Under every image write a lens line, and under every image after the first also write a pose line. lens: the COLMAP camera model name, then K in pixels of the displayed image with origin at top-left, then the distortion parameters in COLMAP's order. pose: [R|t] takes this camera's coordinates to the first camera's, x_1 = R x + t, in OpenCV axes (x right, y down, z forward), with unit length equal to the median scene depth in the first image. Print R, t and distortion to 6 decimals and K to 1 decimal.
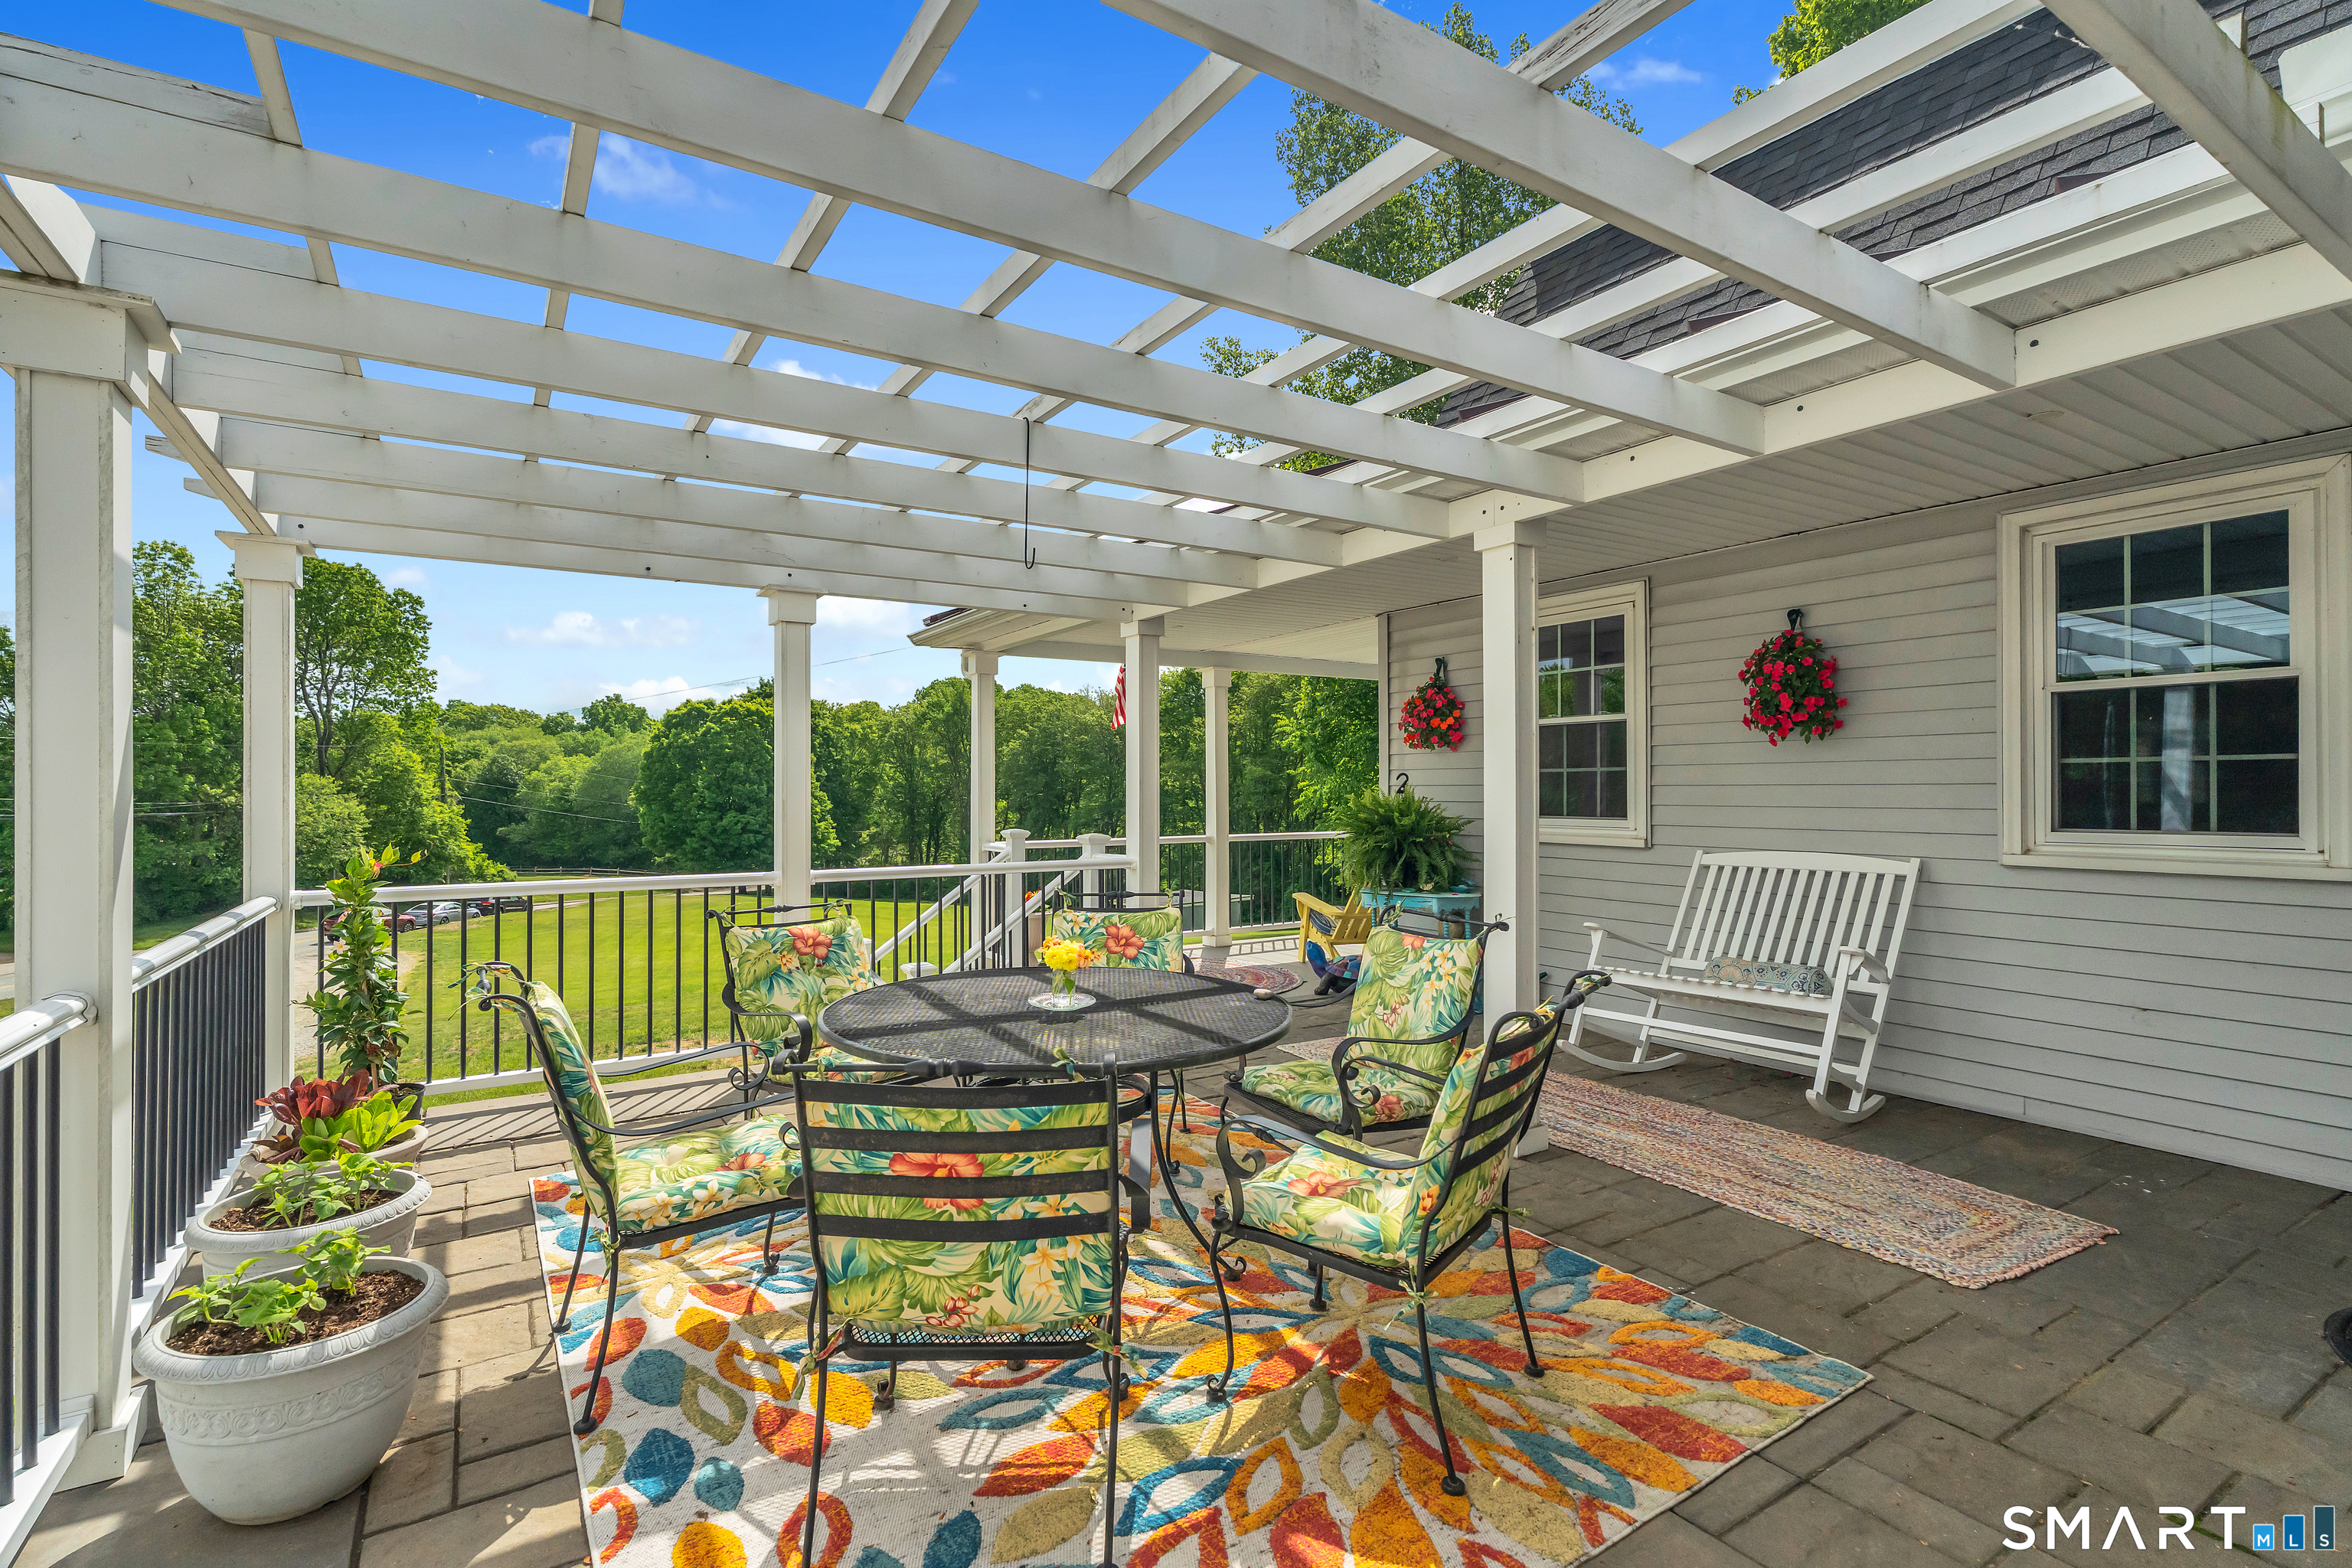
lens RADIAL K [[1073.0, 0, 1171.1], [0, 1073.0, 773.1], [0, 0, 1]] dist [0.002296, 0.000057]
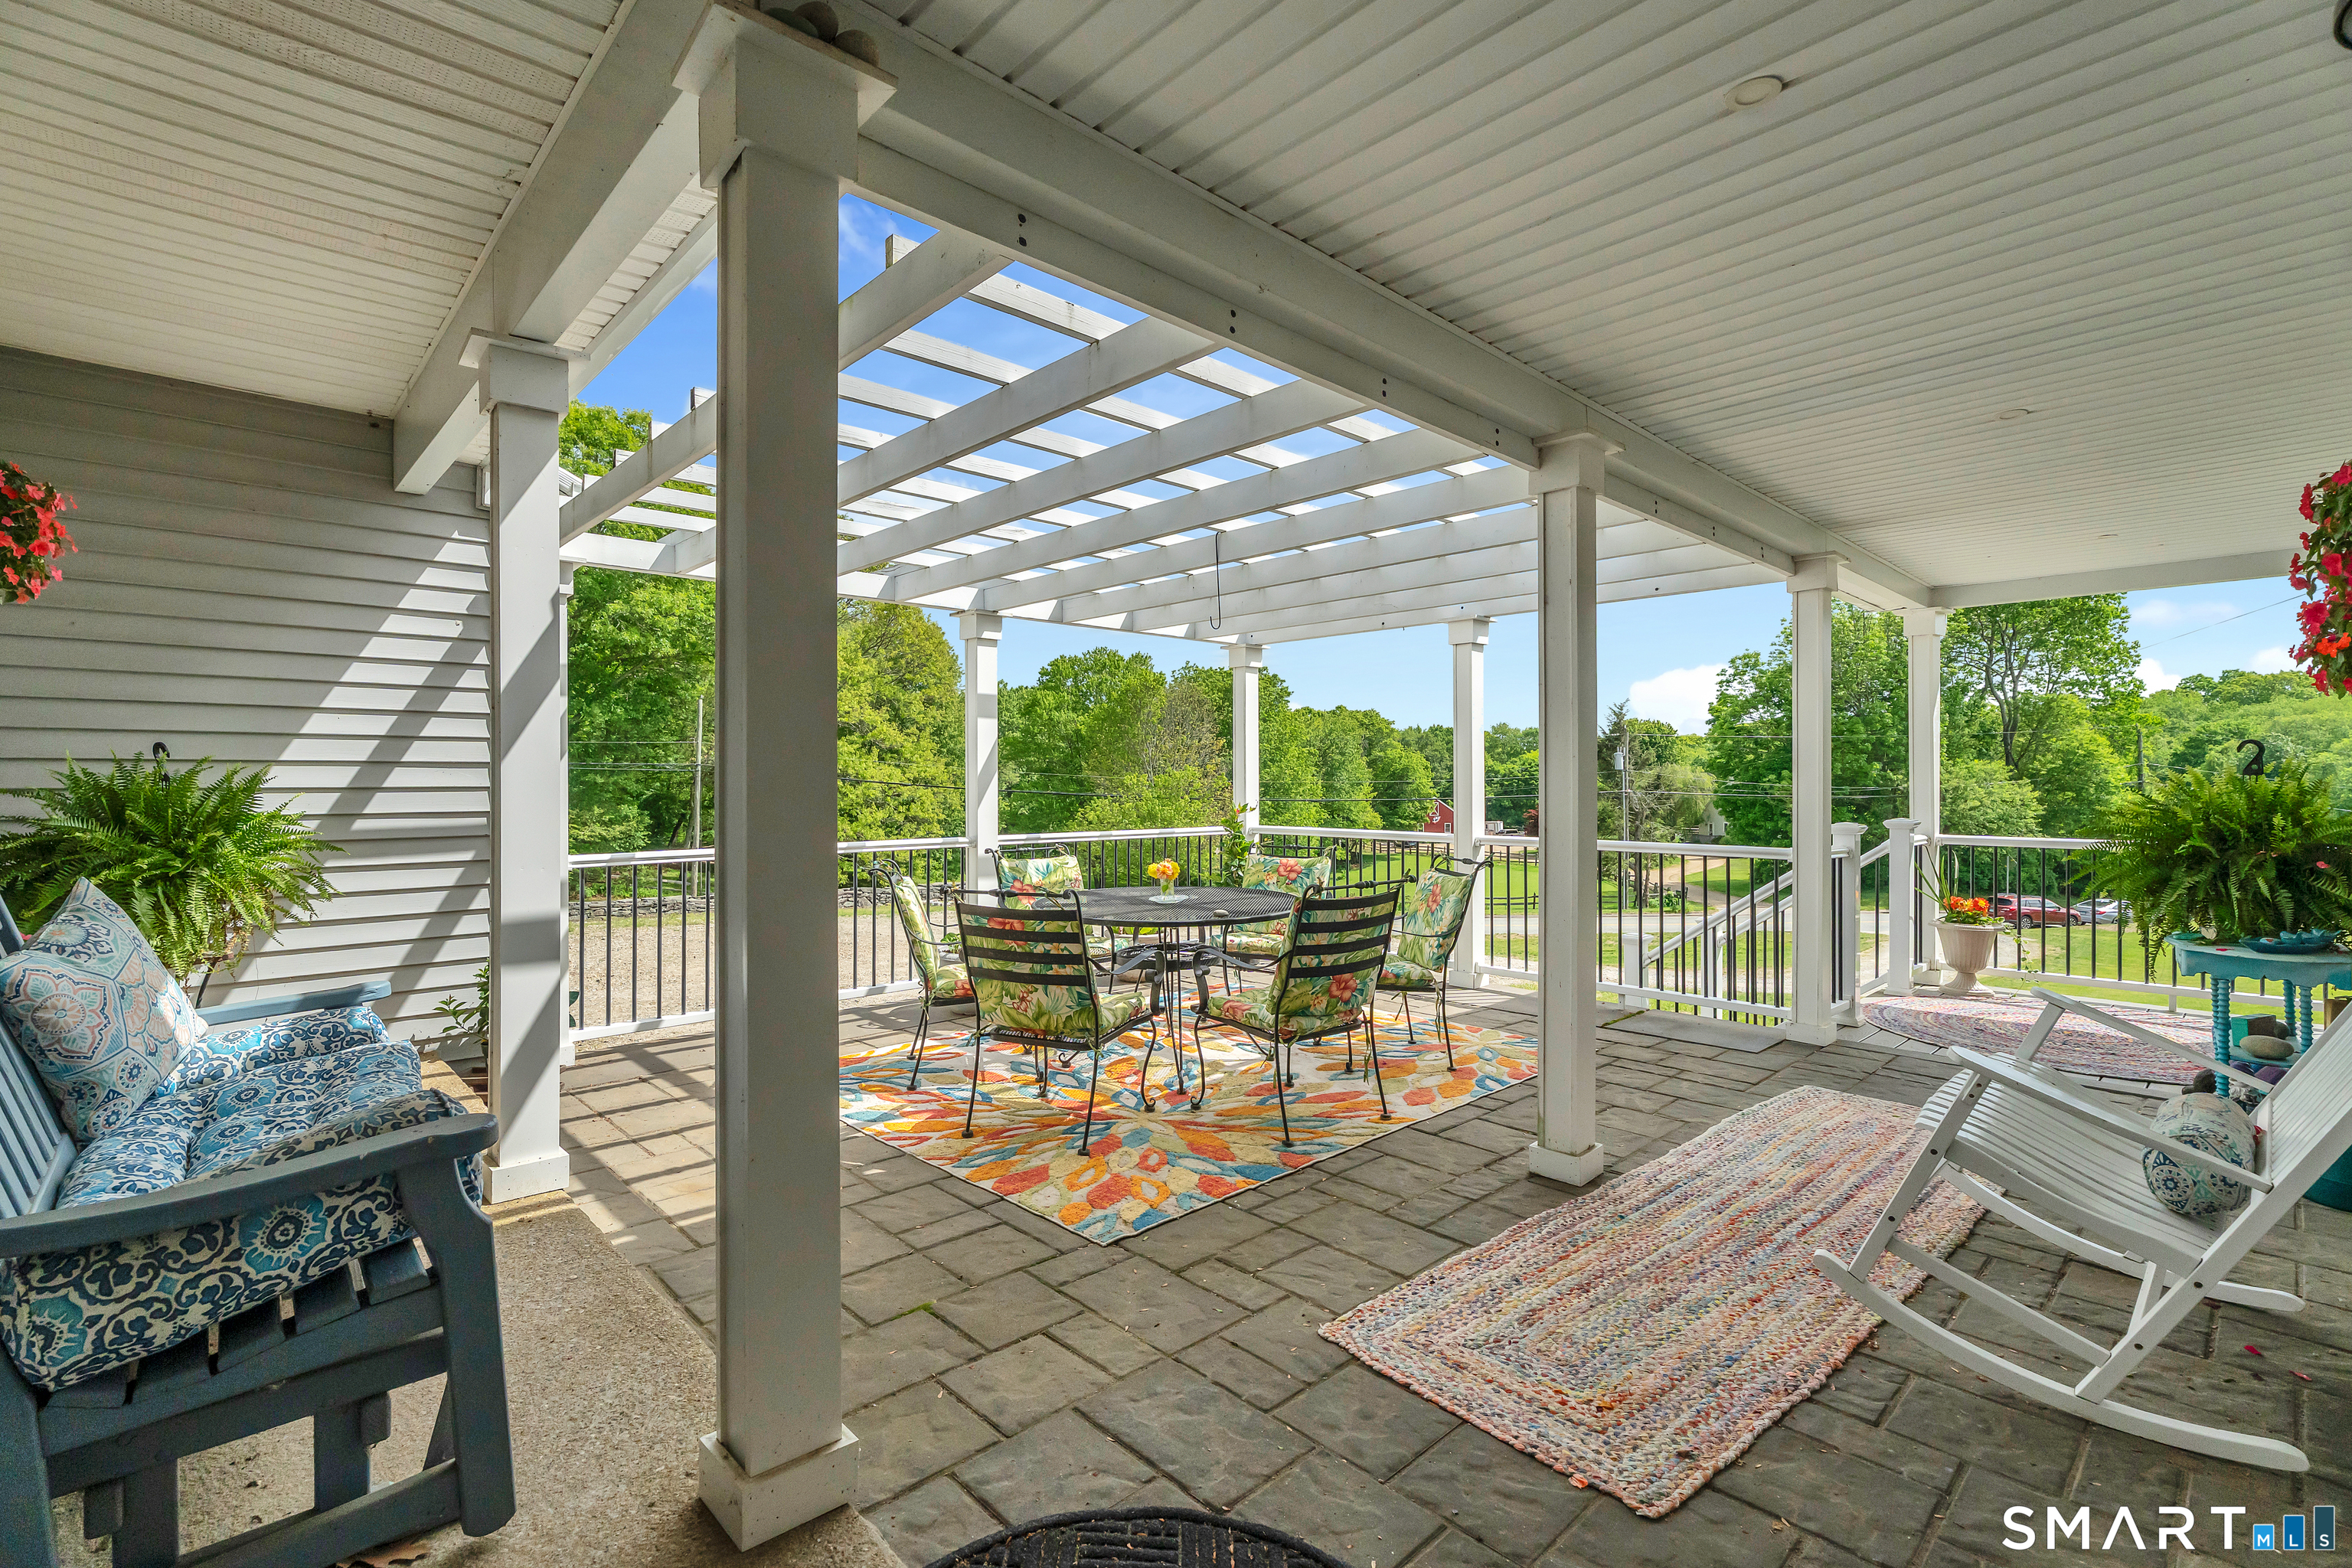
lens RADIAL K [[1073.0, 0, 1163.7], [0, 1073.0, 777.8], [0, 0, 1]] dist [0.002296, 0.000057]
pose [[0.185994, 0.001162, -0.982550, 0.900089], [0.016114, 0.999861, 0.004233, 0.006733], [0.982419, -0.016621, 0.185949, 0.401491]]
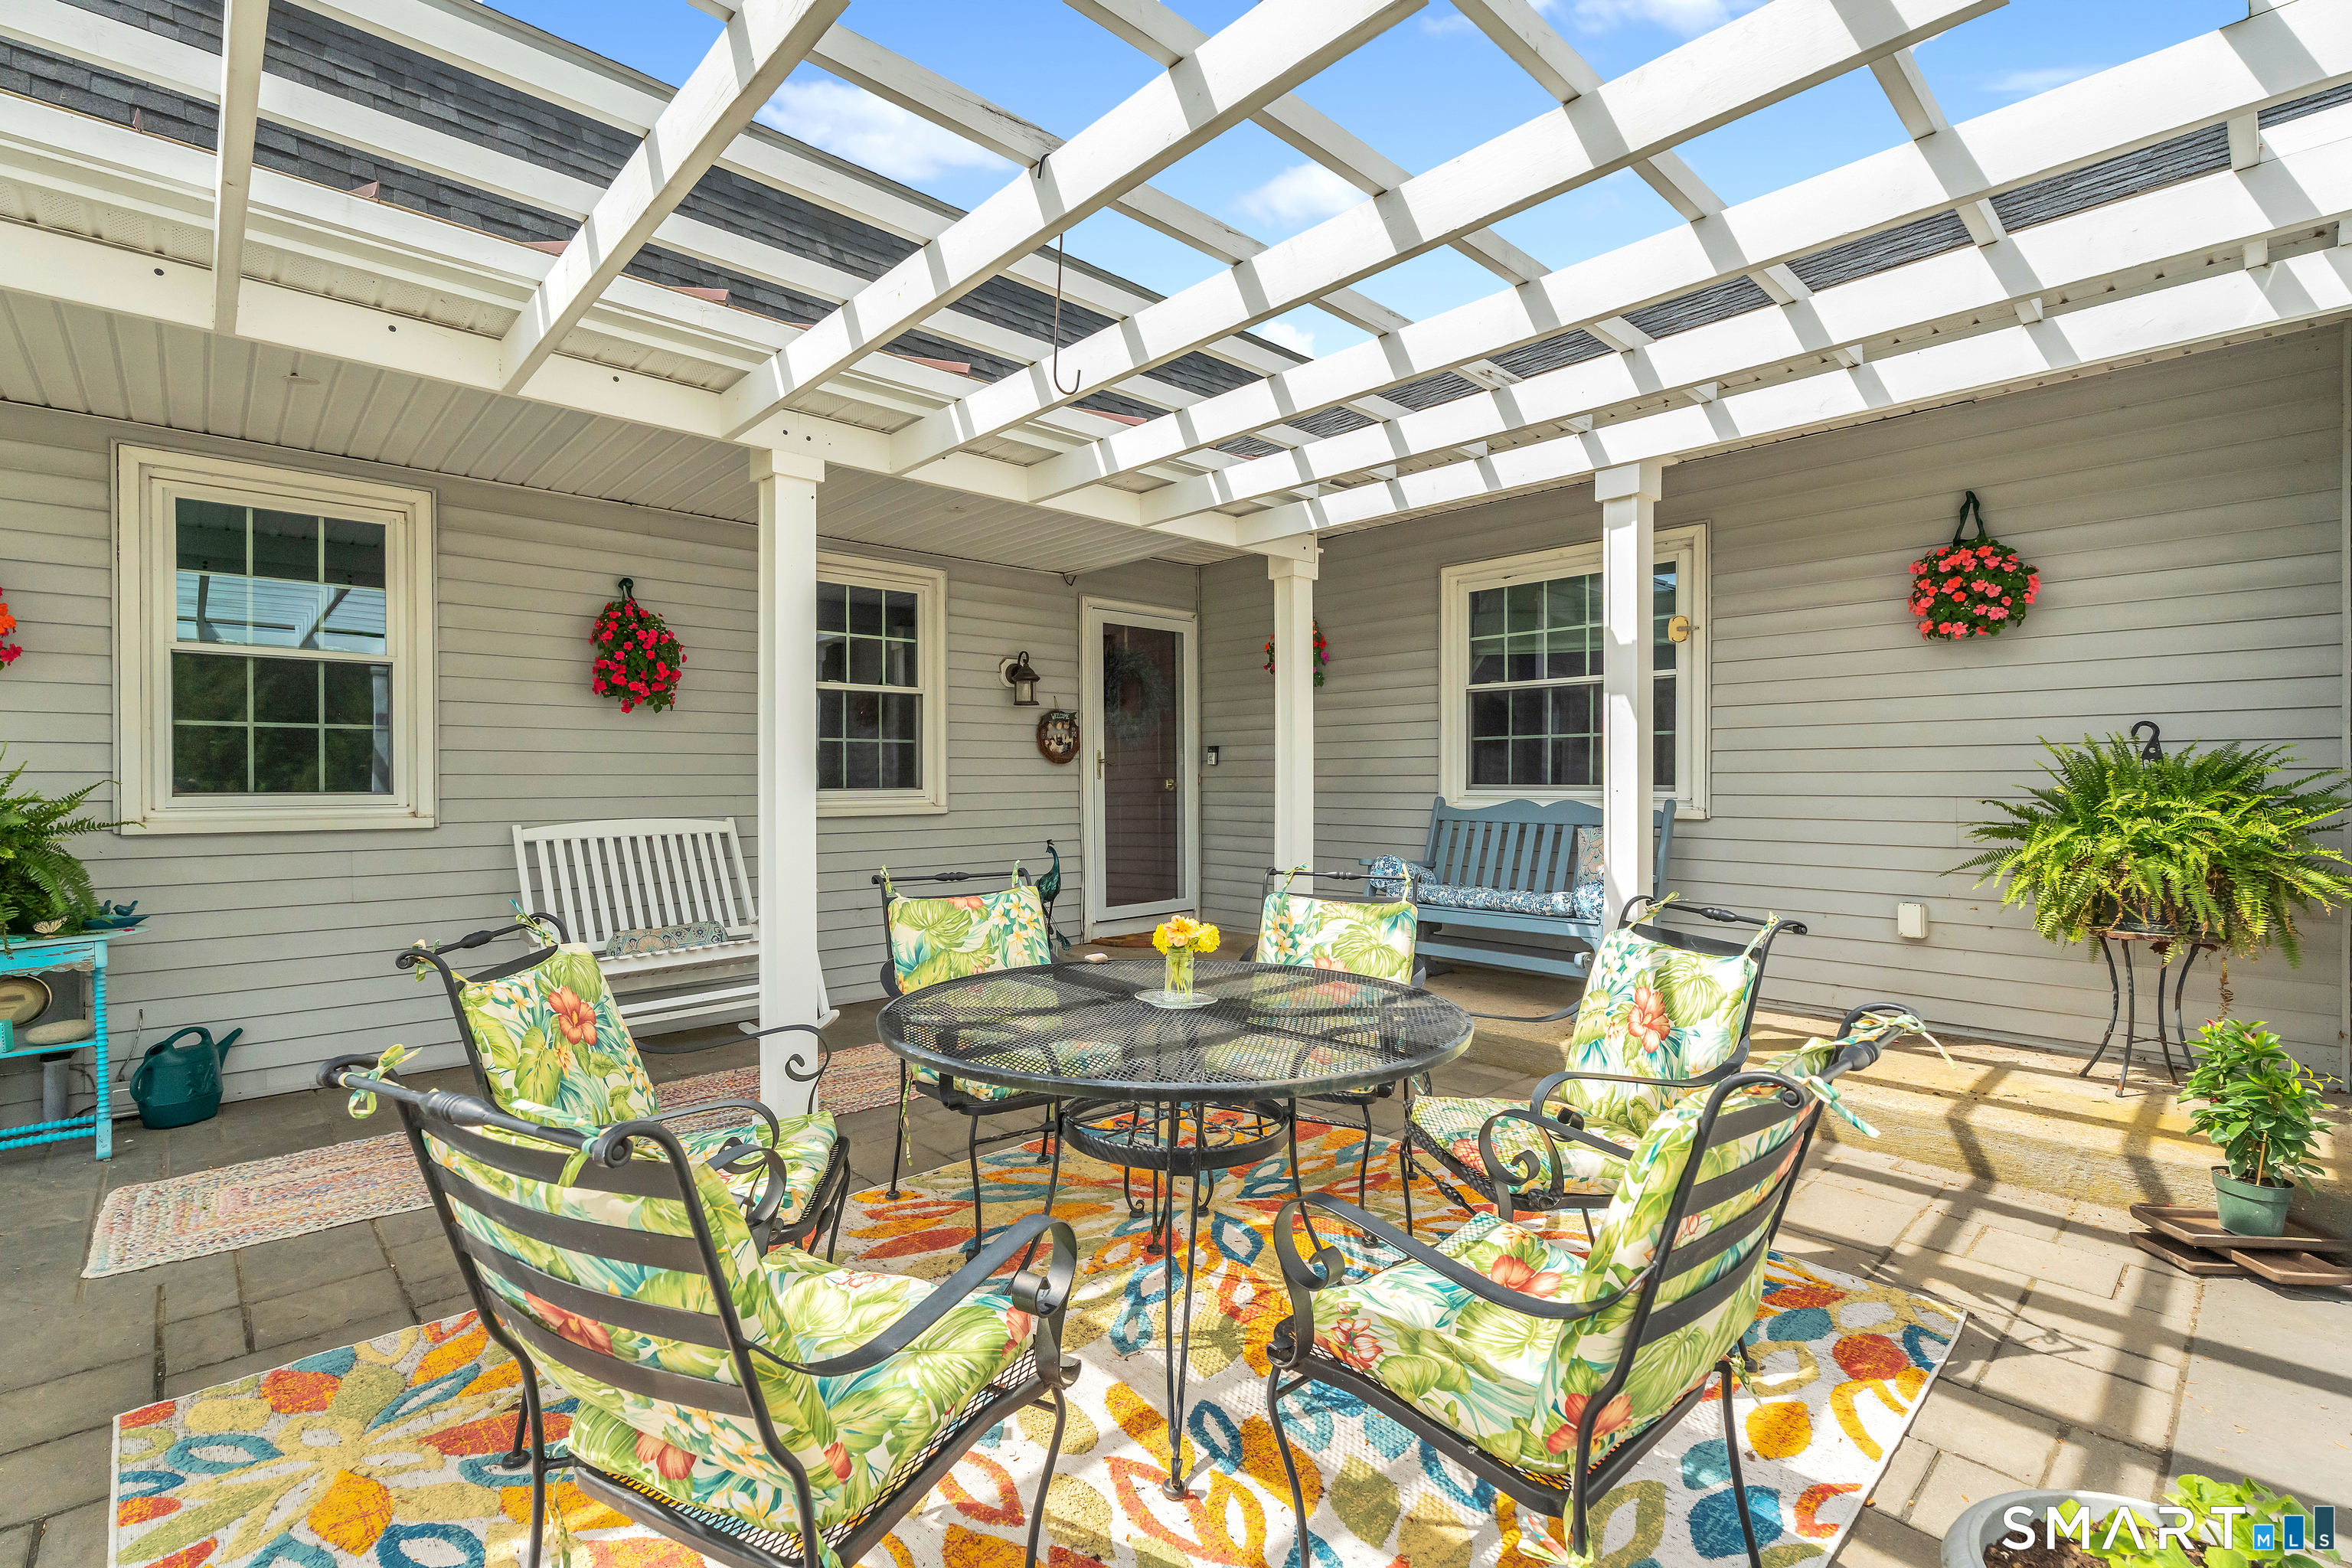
lens RADIAL K [[1073.0, 0, 1185.0], [0, 1073.0, 802.7], [0, 0, 1]] dist [0.002296, 0.000057]
pose [[-0.196108, -0.030030, 0.980122, -0.508822], [-0.014437, 0.999511, 0.027735, 0.022009], [-0.980476, -0.008711, -0.196445, 0.673260]]
